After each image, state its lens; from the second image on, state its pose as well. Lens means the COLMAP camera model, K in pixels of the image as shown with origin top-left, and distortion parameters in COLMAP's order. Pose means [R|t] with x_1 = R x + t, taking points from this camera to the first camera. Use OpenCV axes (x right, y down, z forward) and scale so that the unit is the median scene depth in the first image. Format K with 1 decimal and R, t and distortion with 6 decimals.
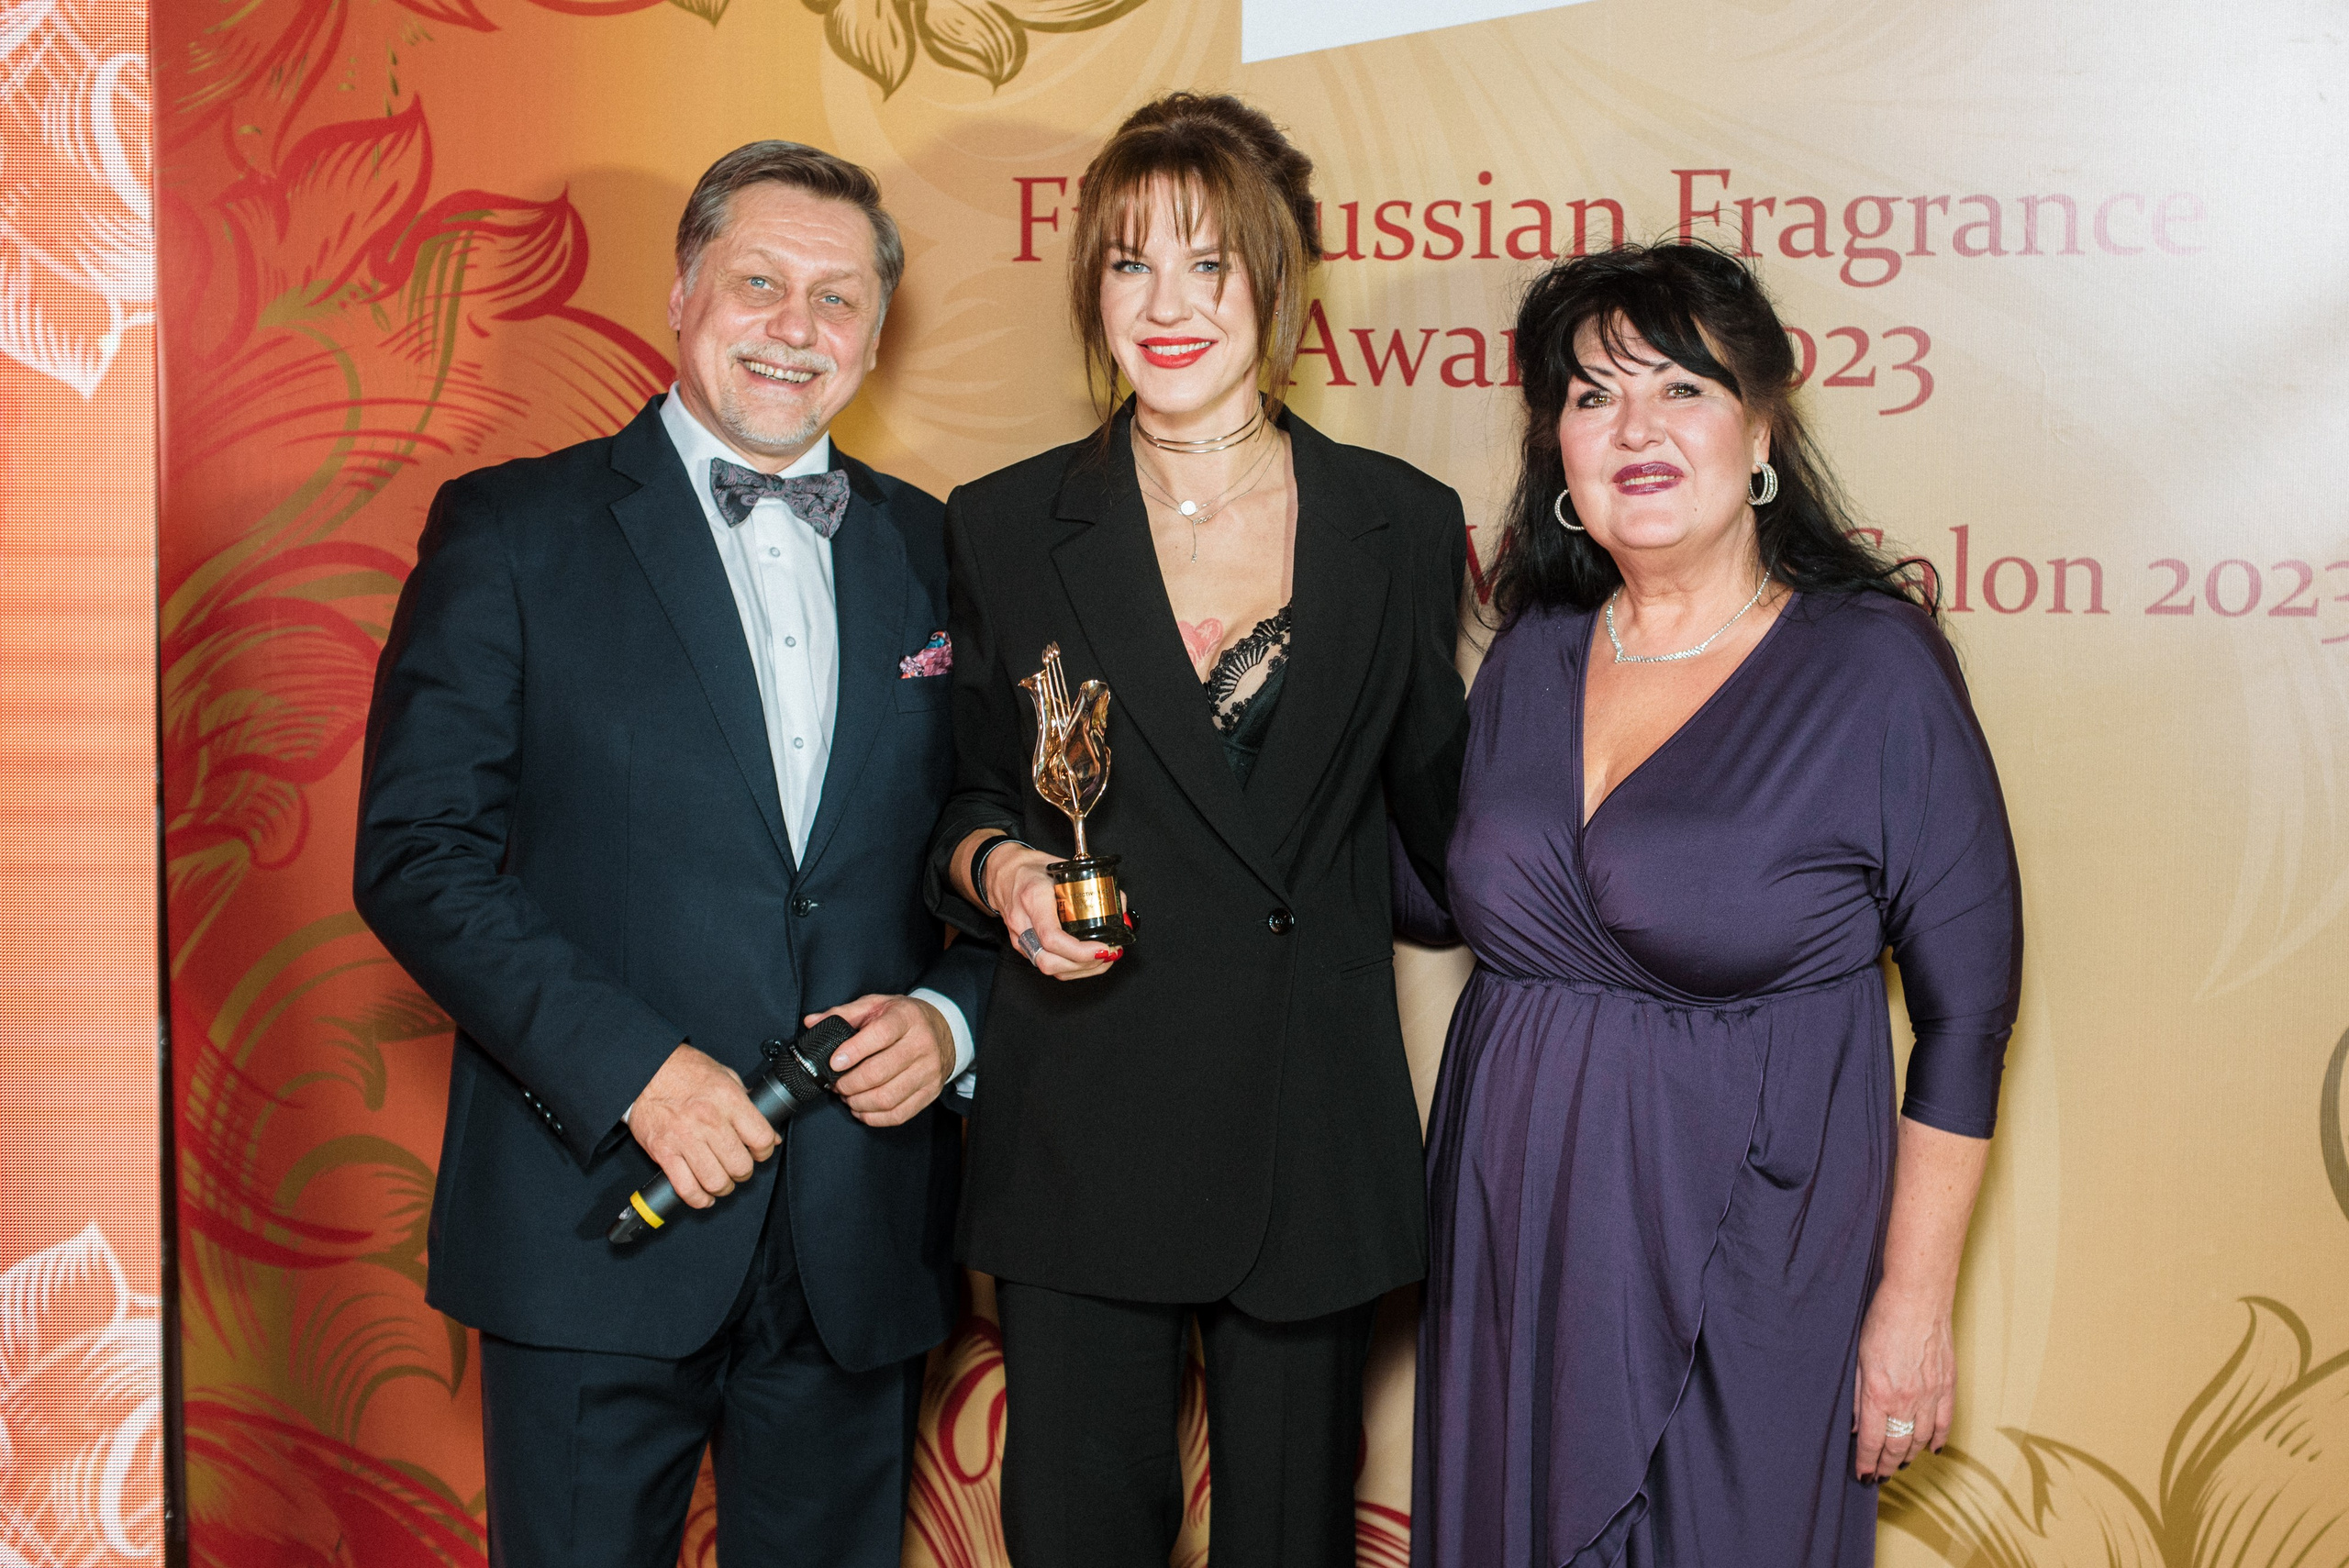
lens RADIAL K [[3441.7, 0, 1226.3], [0, 3441.7, 692.9], [0, 0, 1]] dist [0.024031, 0.000000]
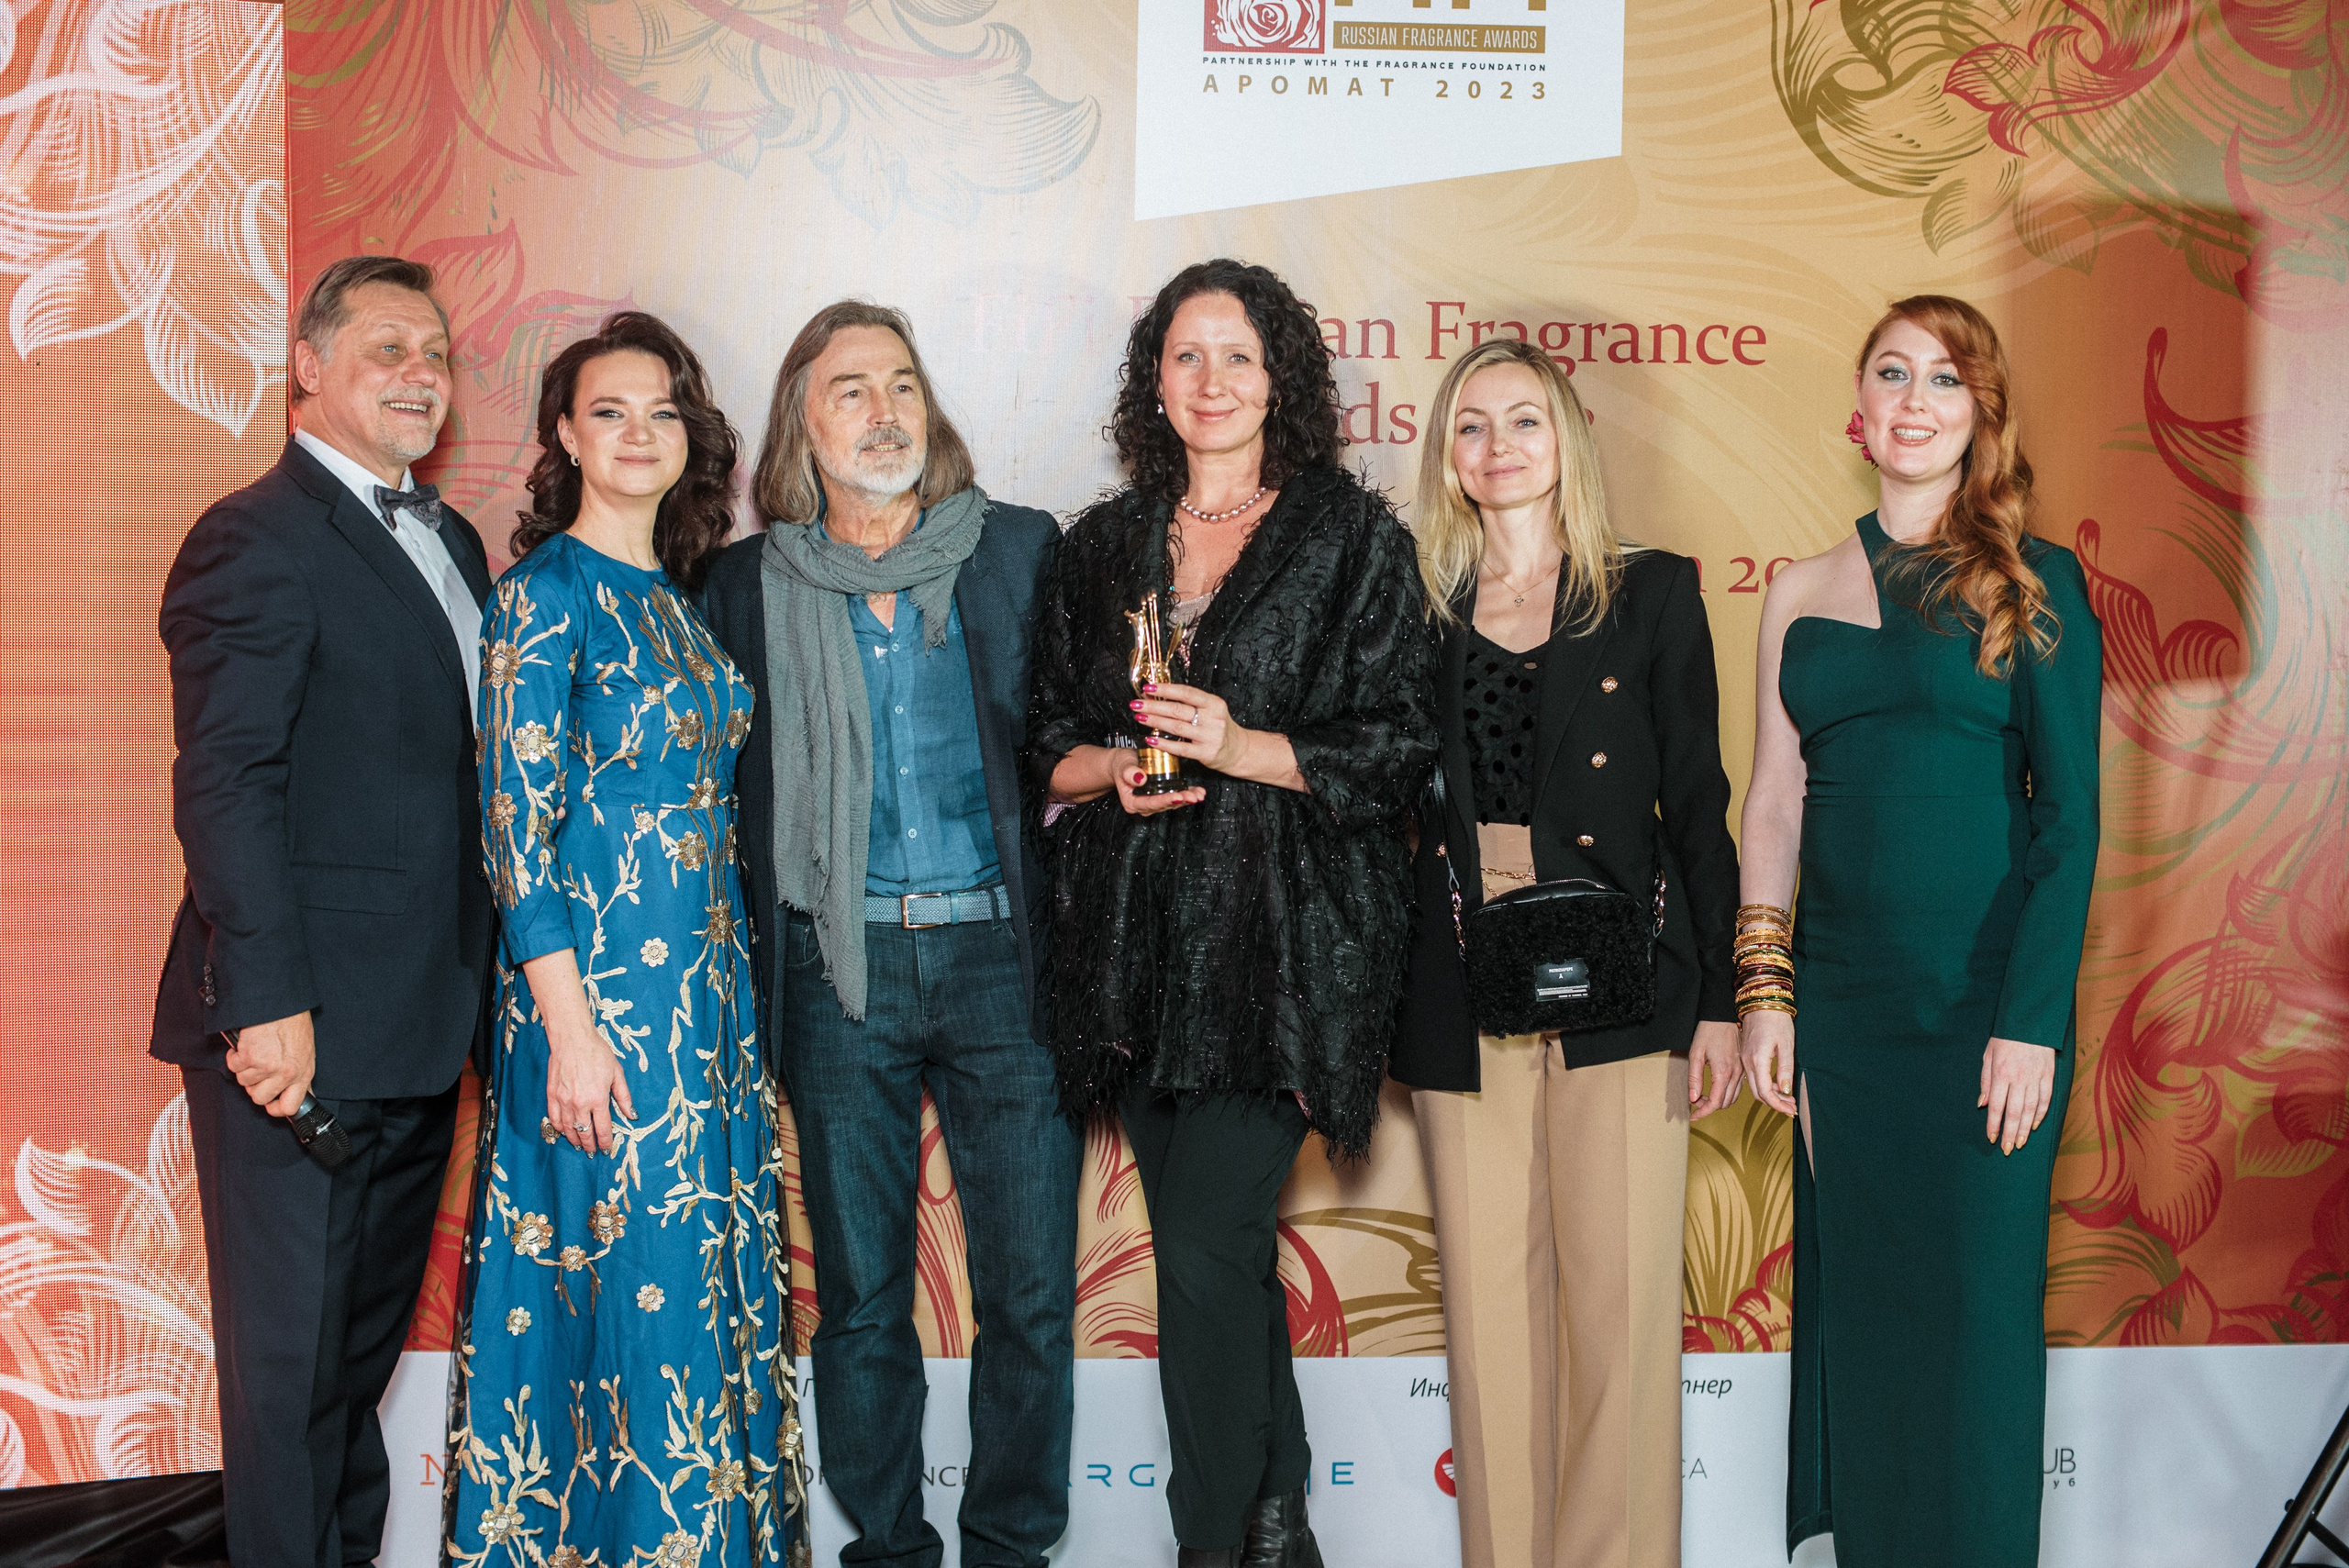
lens RADIAL K [[3441.7, 0, 1171.9], [0, 3441.7, 786.0], [0, 0, 1]] dist [0.024031, 0.000000]
pose [[0.959053, -0.012121, 0.282967, -0.372773], [0.012873, 0.999917, -0.000798, 0.056191], [-0.282934, 0.004408, 0.959129, -0.386394]]
